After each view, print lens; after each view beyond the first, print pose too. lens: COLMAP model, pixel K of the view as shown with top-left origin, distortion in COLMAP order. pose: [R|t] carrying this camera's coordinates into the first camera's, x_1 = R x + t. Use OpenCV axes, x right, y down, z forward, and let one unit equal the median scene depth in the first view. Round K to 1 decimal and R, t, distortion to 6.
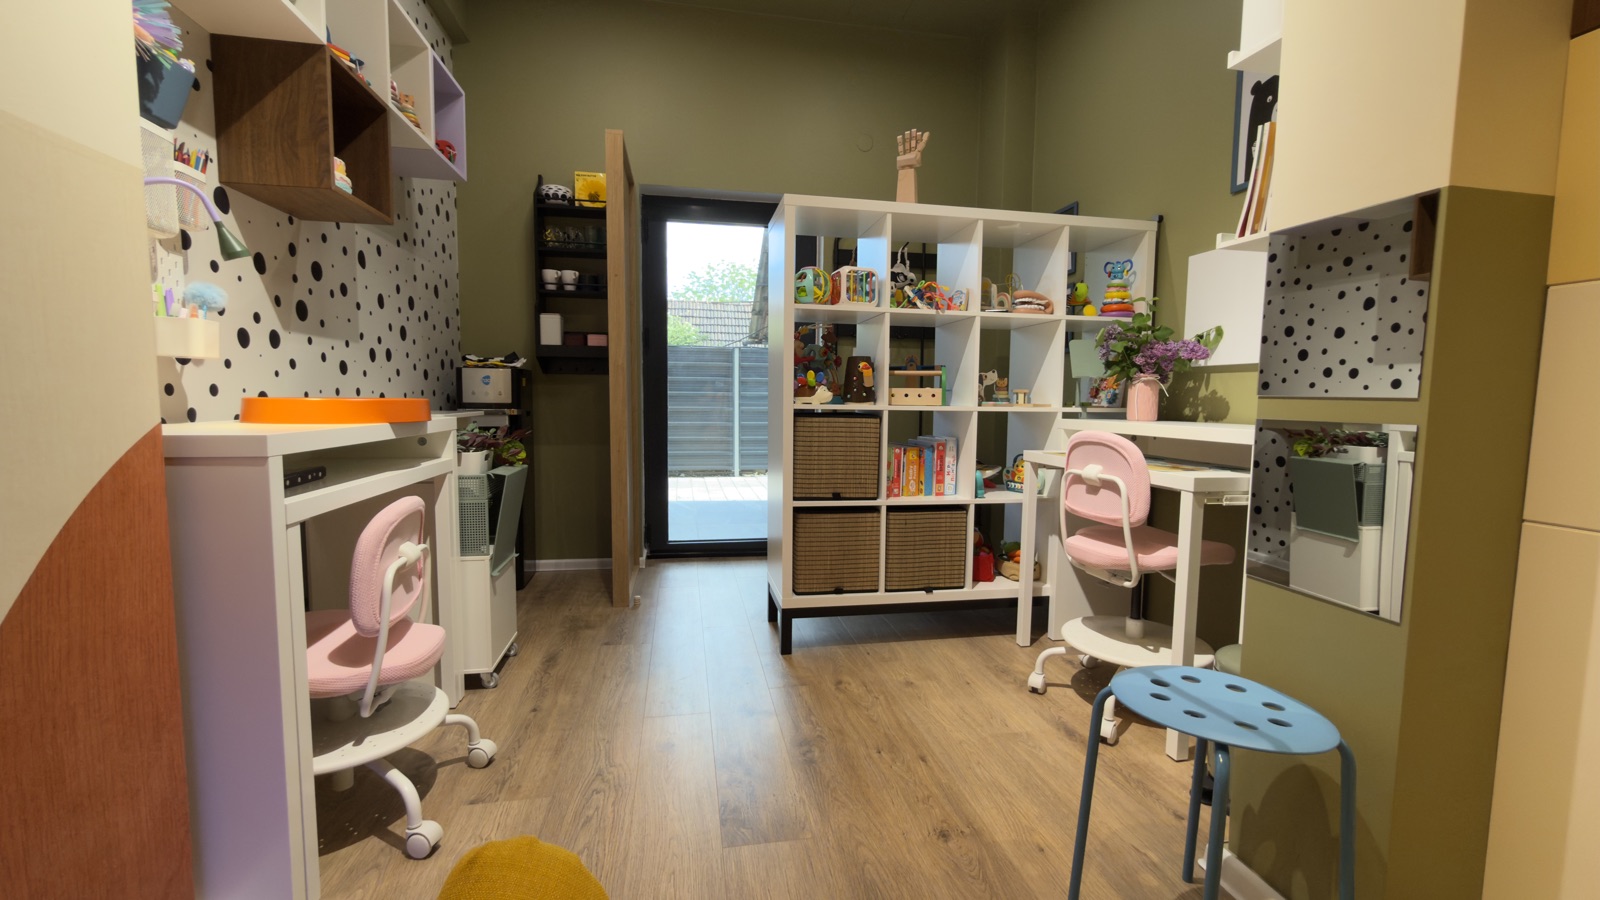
lens RADIAL K [[639.1, 0, 800.0], [0, 639.1, 450.0], [0, 0, 1]] dist [0.001016, 0.000022]
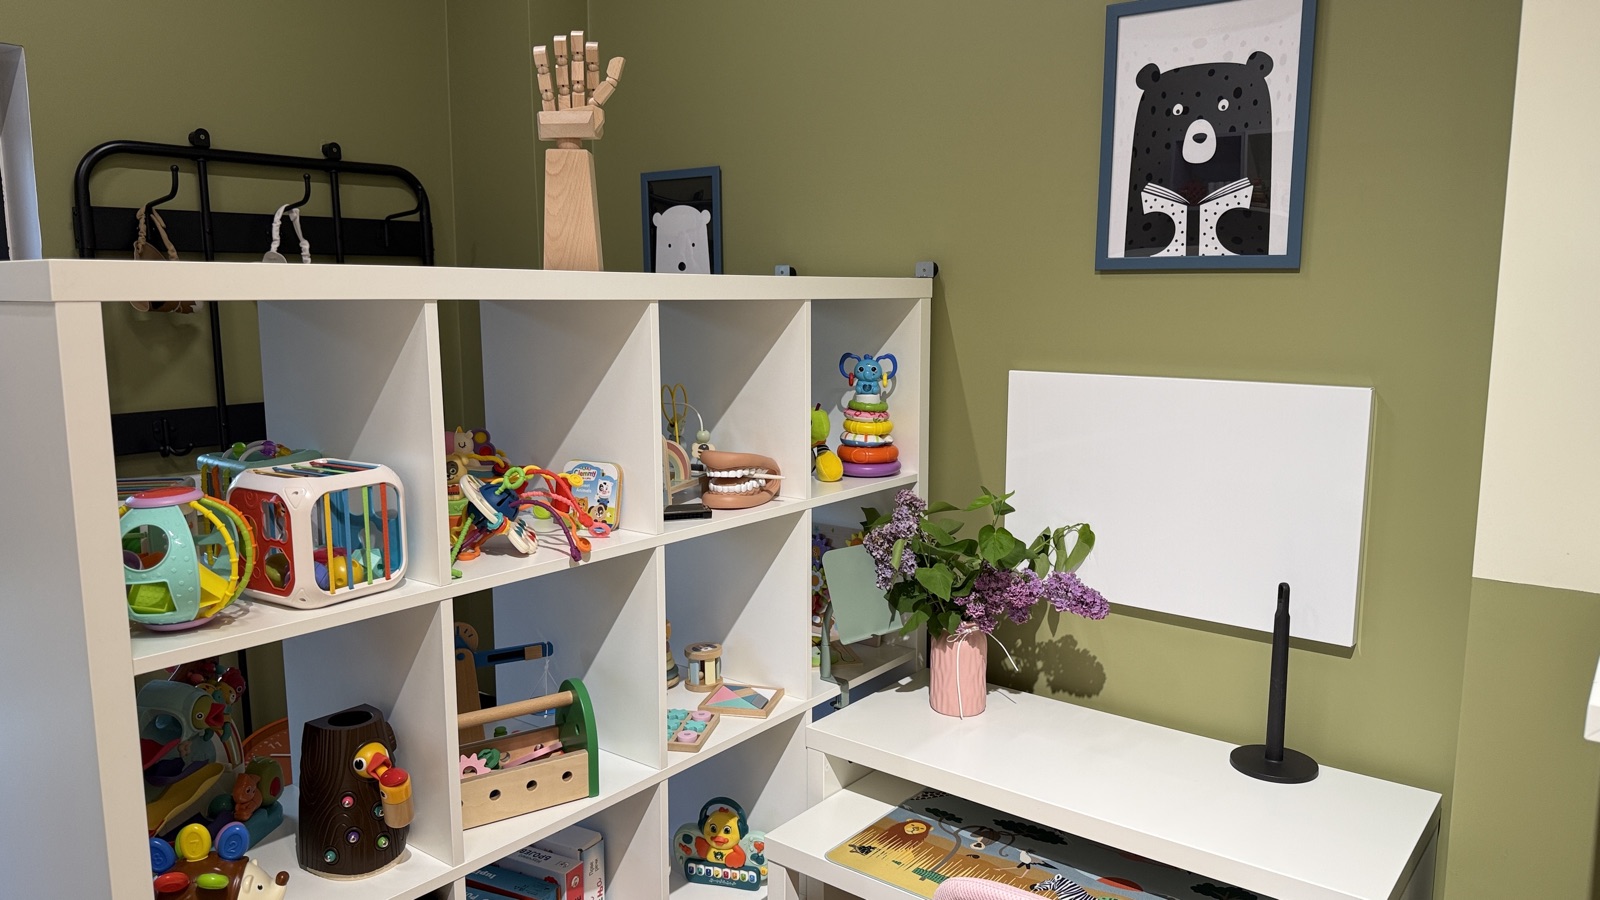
lens RADIAL K [[1131.7, 0, 800.0], [0, 1131.7, 450.0], [0, 0, 1]] dist [0.125565, 0.000178]
pose [[0.753309, -0.107078, 0.648891, -0.103041], [0.063445, 0.993887, 0.090353, -0.334021], [-0.654599, -0.026896, 0.755497, 0.433974]]
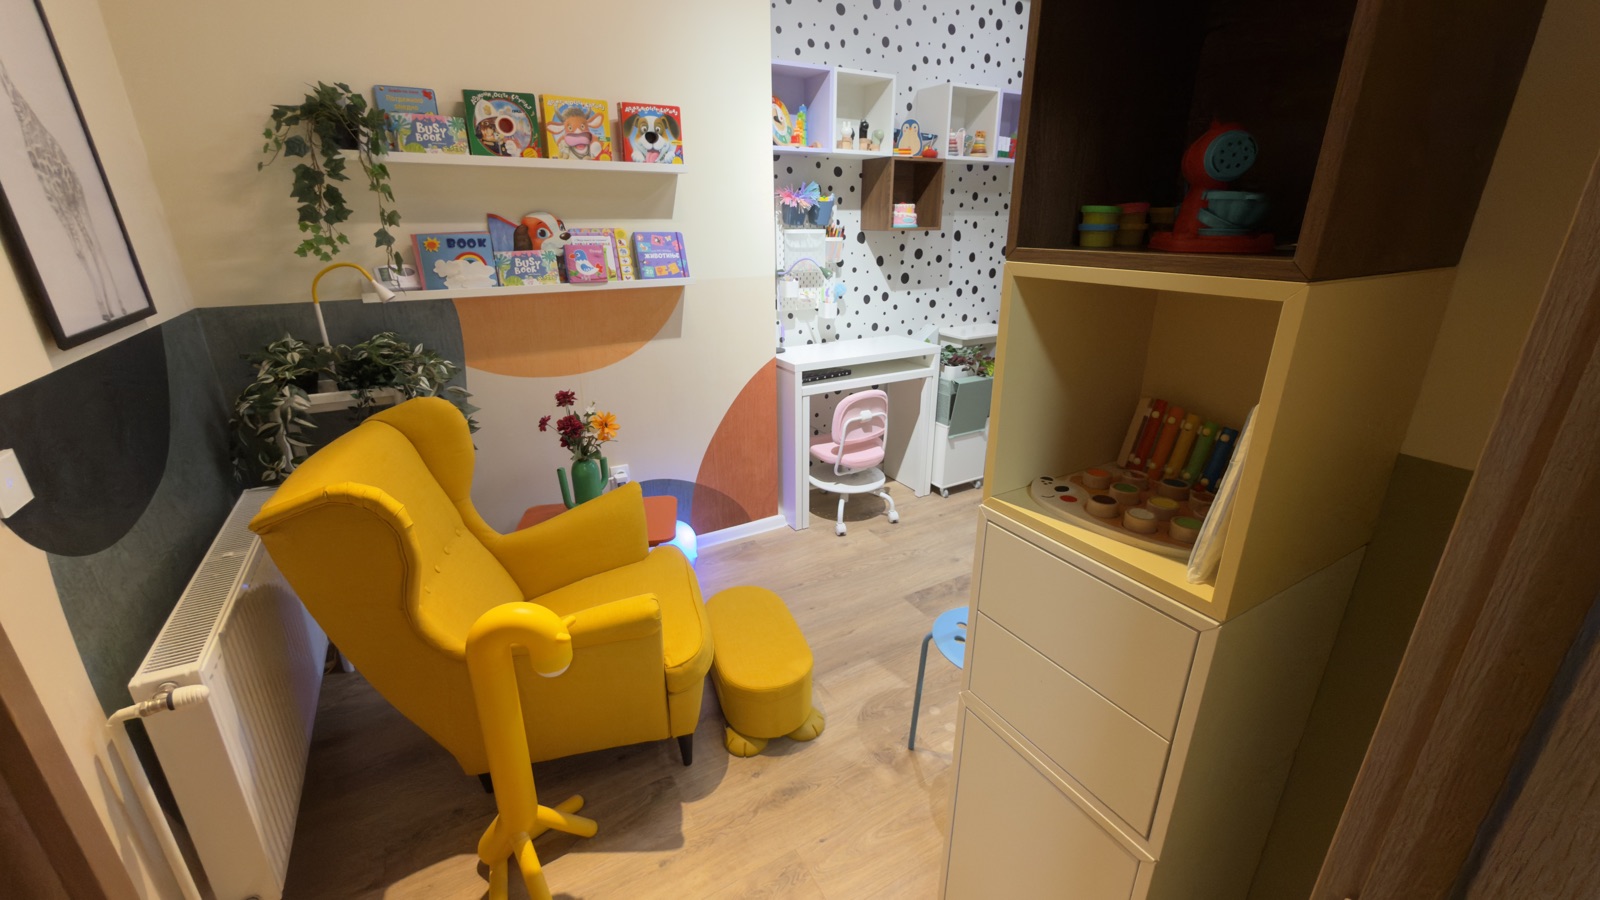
lens RADIAL K [[636.6, 0, 800.6], [0, 636.6, 452.5], [0, 0, 1]] dist [-0.002221, 0.000169]
pose [[0.339103, 0.315093, -0.886412, 0.819442], [-0.072296, 0.948182, 0.309394, -0.239613], [0.937967, -0.040833, 0.344311, 0.011442]]
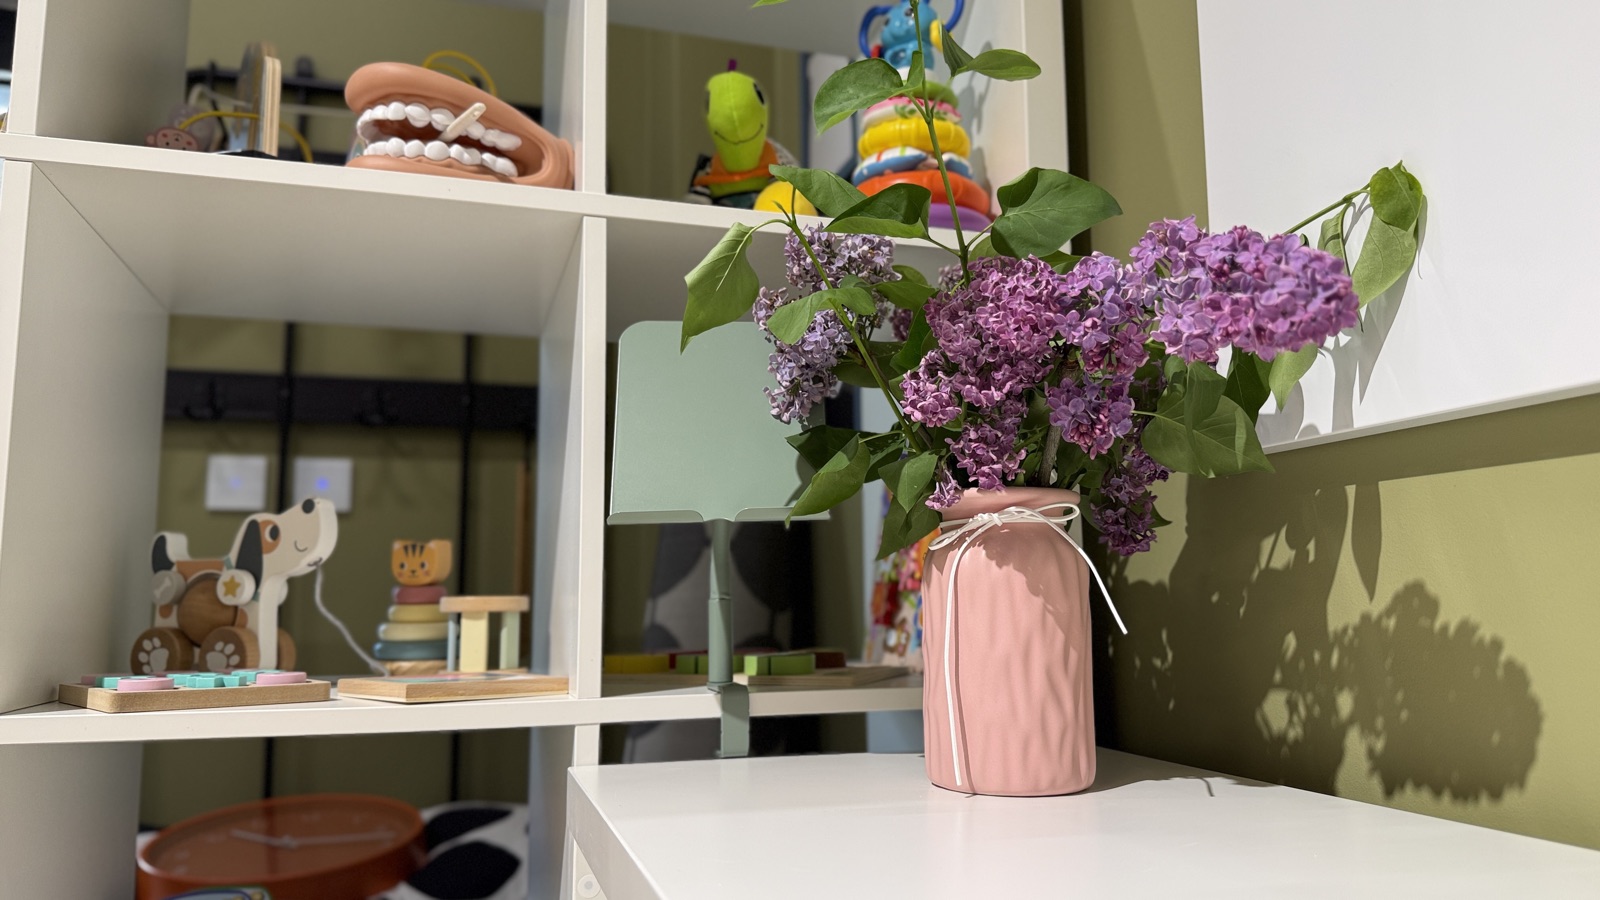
lens RADIAL K [[1170.8, 0, 800.0], [0, 1170.8, 450.0], [0, 0, 1]] dist [-0.001318, -0.001723]
pose [[0.992605, -0.004365, 0.121310, 0.455601], [0.029838, 0.977466, -0.208974, -0.069347], [-0.117664, 0.211048, 0.970368, 0.719690]]
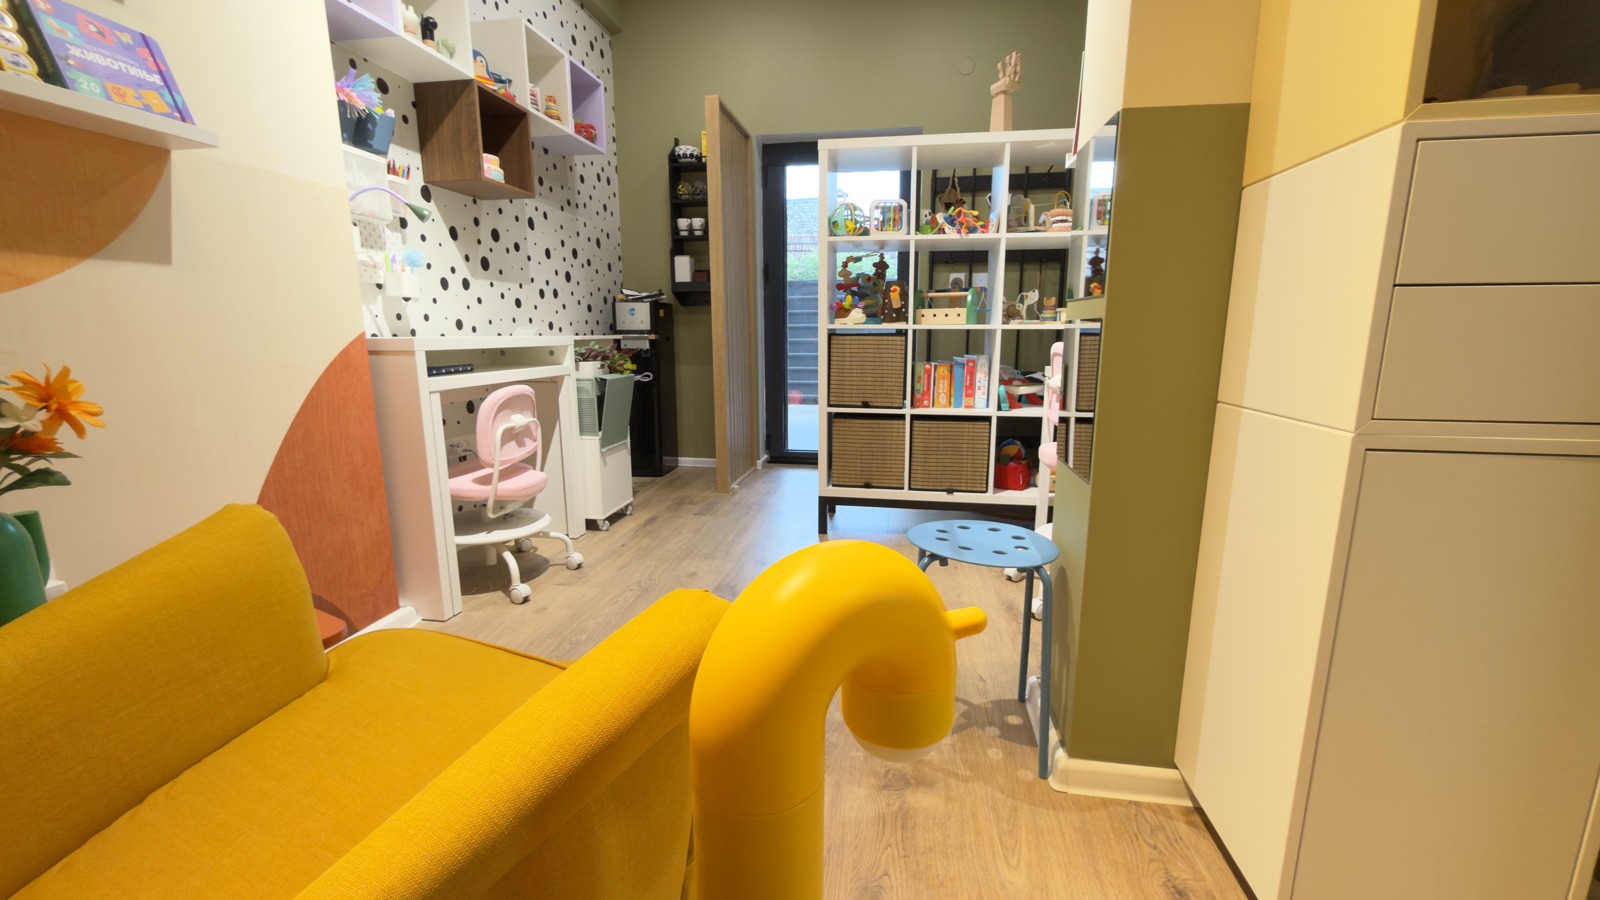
lens RADIAL K [[636.6, 0, 800.6], [0, 636.6, 452.5], [0, 0, 1]] dist [-0.002221, 0.000169]
pose [[0.940336, 0.051333, -0.336351, 0.345233], [-0.016292, 0.994213, 0.106187, 0.038531], [0.339856, -0.094372, 0.935731, -0.135531]]
